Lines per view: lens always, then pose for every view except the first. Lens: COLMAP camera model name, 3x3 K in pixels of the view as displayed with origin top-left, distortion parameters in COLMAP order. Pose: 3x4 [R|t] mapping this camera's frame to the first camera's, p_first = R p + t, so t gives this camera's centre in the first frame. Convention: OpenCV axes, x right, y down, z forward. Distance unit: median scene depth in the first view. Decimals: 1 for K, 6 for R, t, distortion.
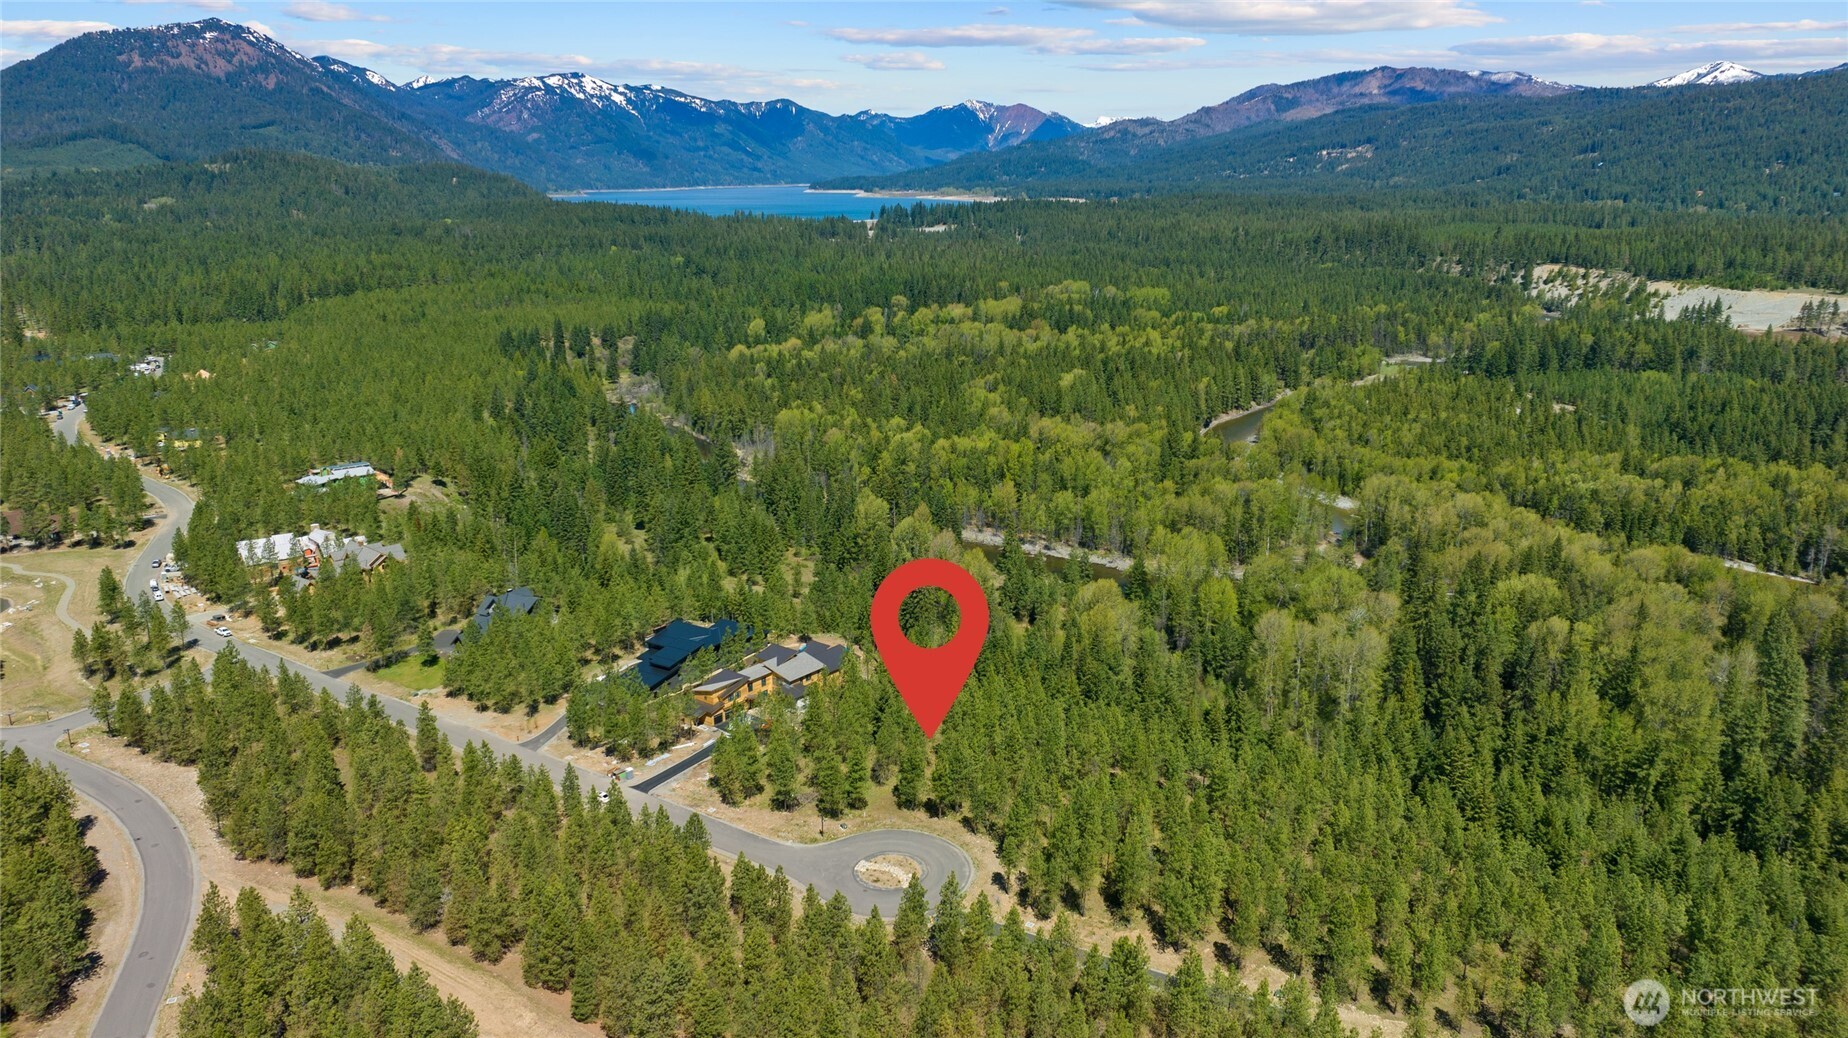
lens RADIAL K [[1275.9, 0, 924.0], [0, 1275.9, 519.0], [0, 0, 1]] dist [-0.023208, 0.006057]
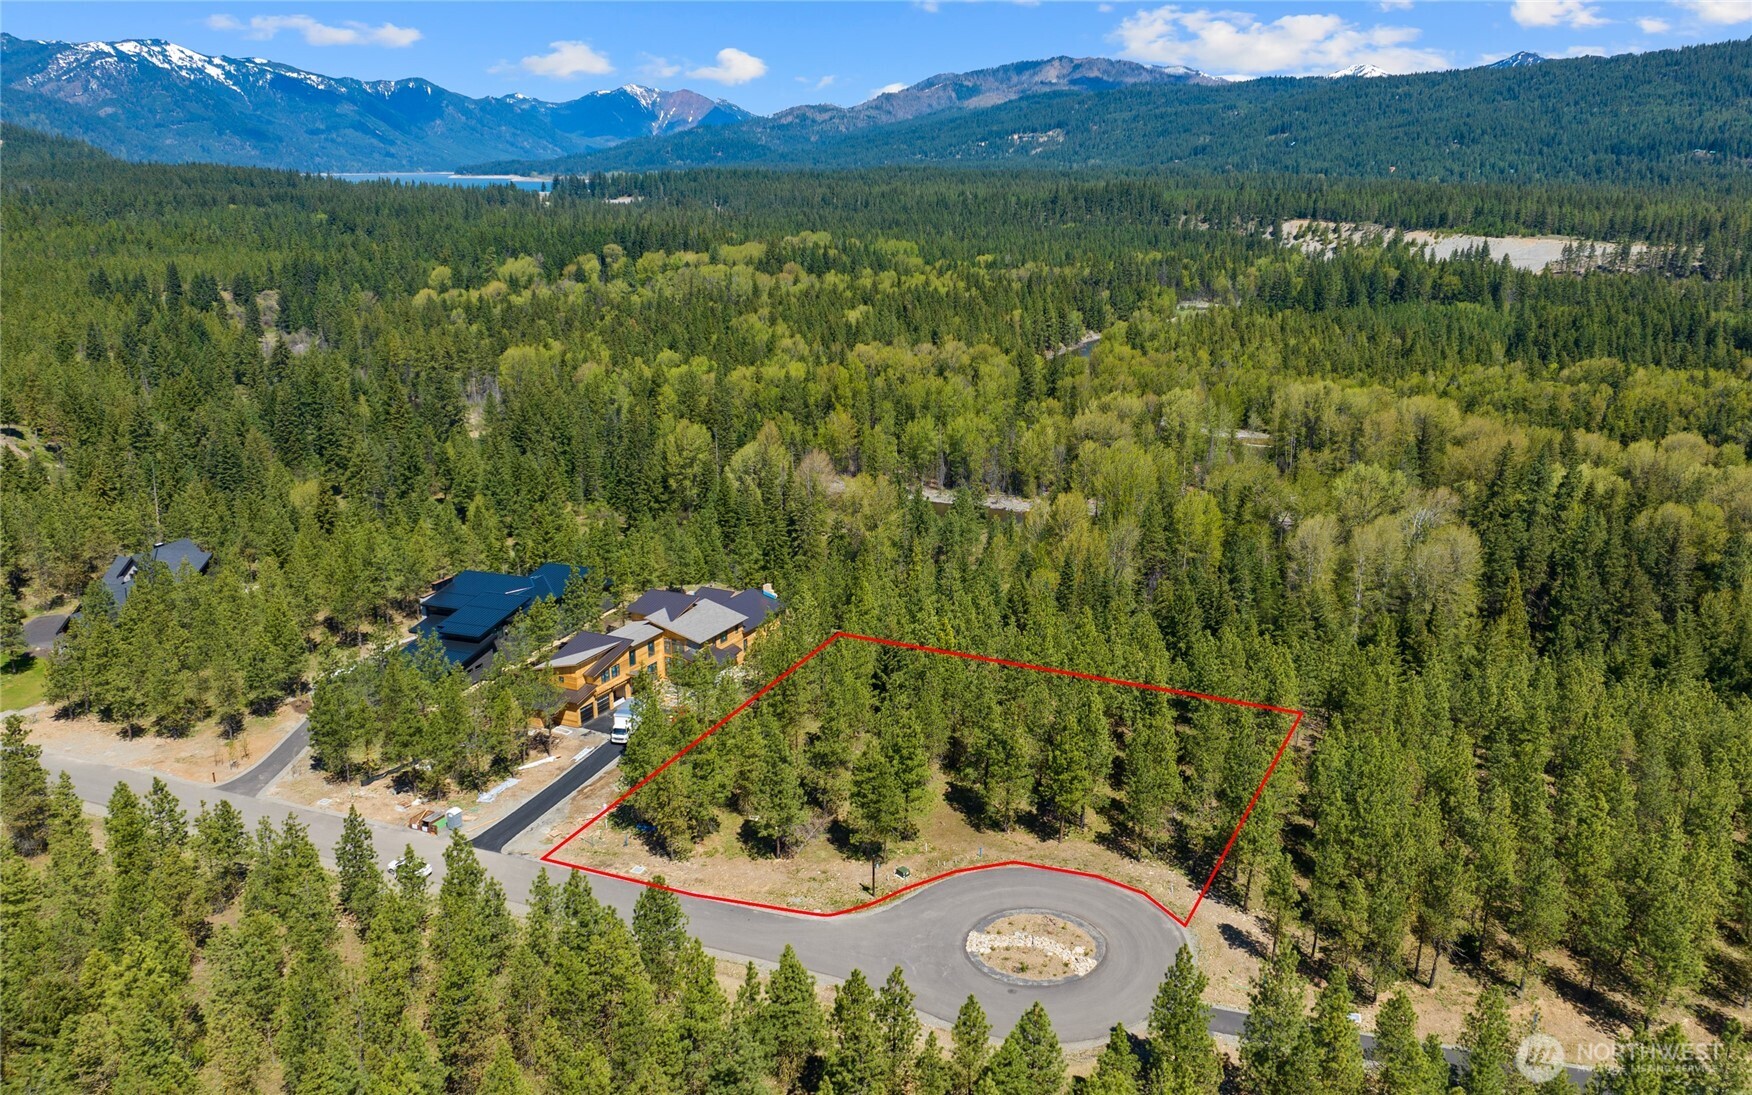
lens RADIAL K [[1348.7, 0, 934.5], [0, 1348.7, 552.2], [0, 0, 1]] dist [-0.044741, 0.039608]
pose [[0.969330, -0.053289, 0.239916, -0.046093], [0.049811, 0.998547, 0.020544, 0.024229], [-0.240662, -0.007964, 0.970576, 0.113942]]
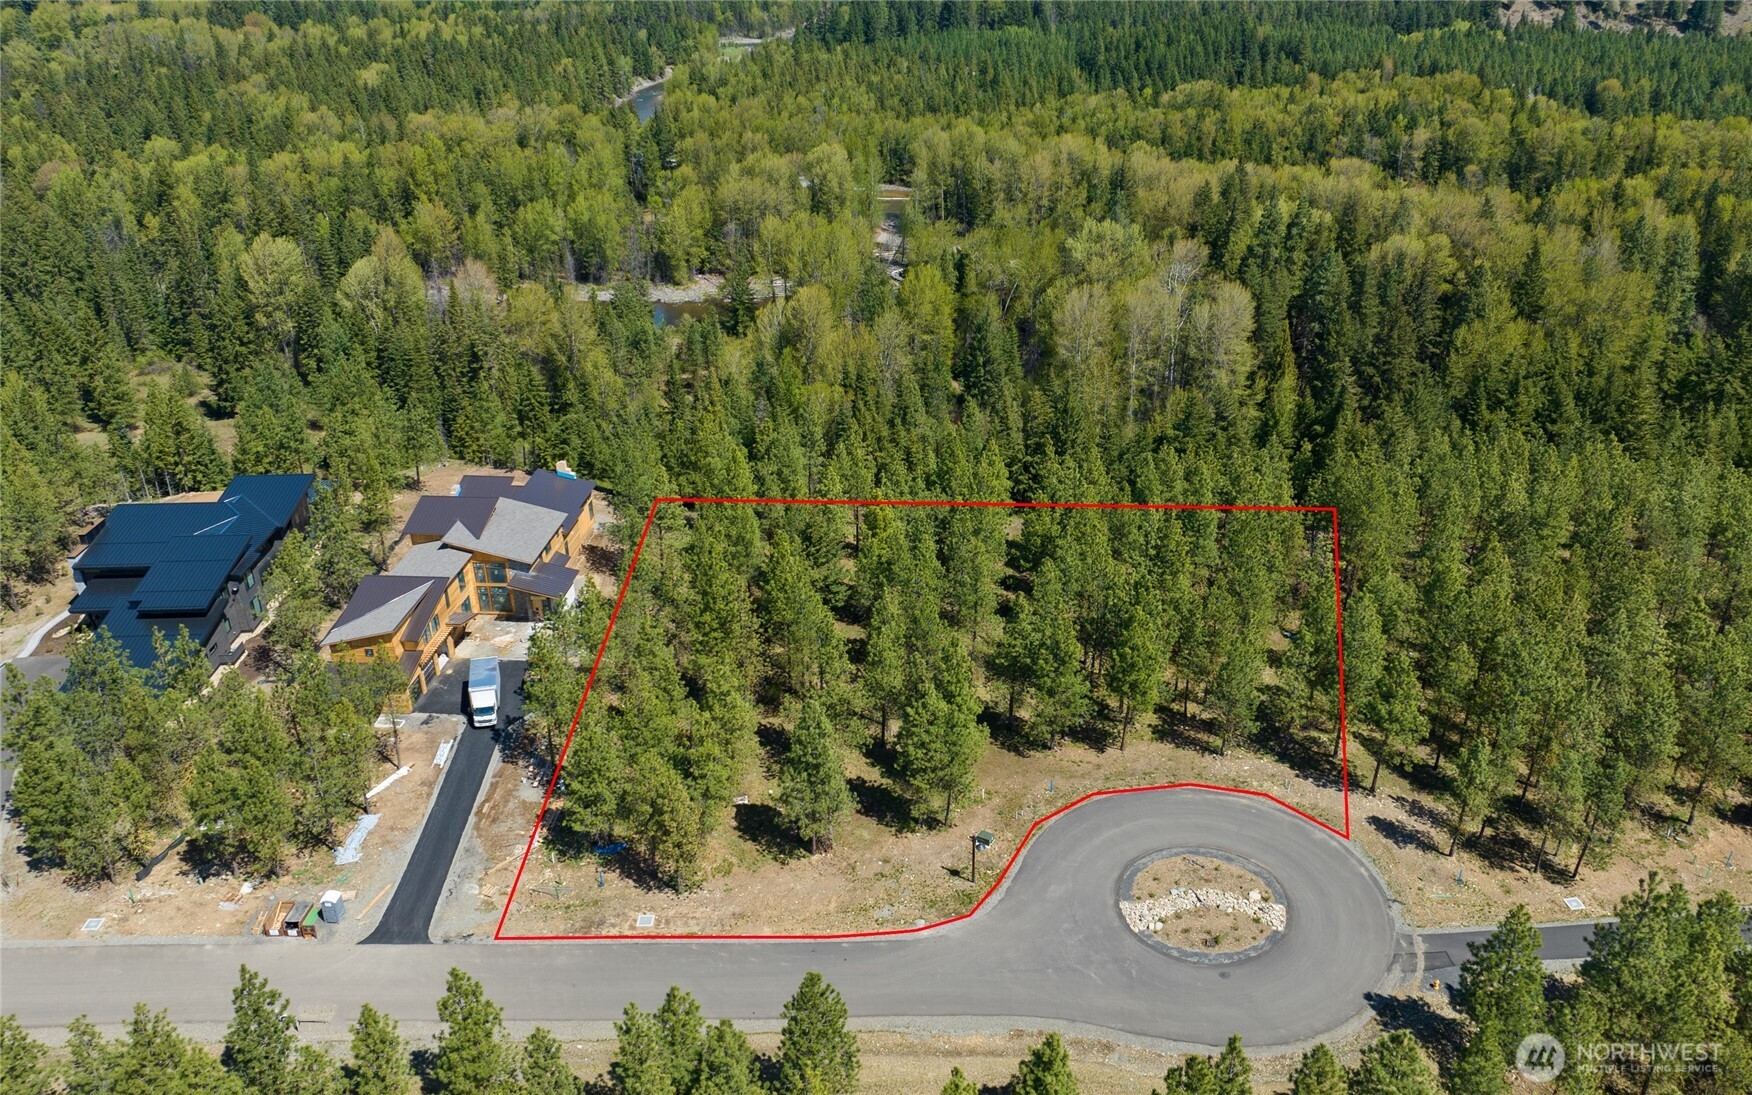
lens RADIAL K [[1348.7, 0, 934.5], [0, 1348.7, 552.2], [0, 0, 1]] dist [-0.044741, 0.039608]
pose [[0.810449, -0.252649, 0.528528, -0.074799], [0.144853, 0.960629, 0.237085, 0.009977], [-0.567618, -0.115586, 0.815138, 0.167365]]
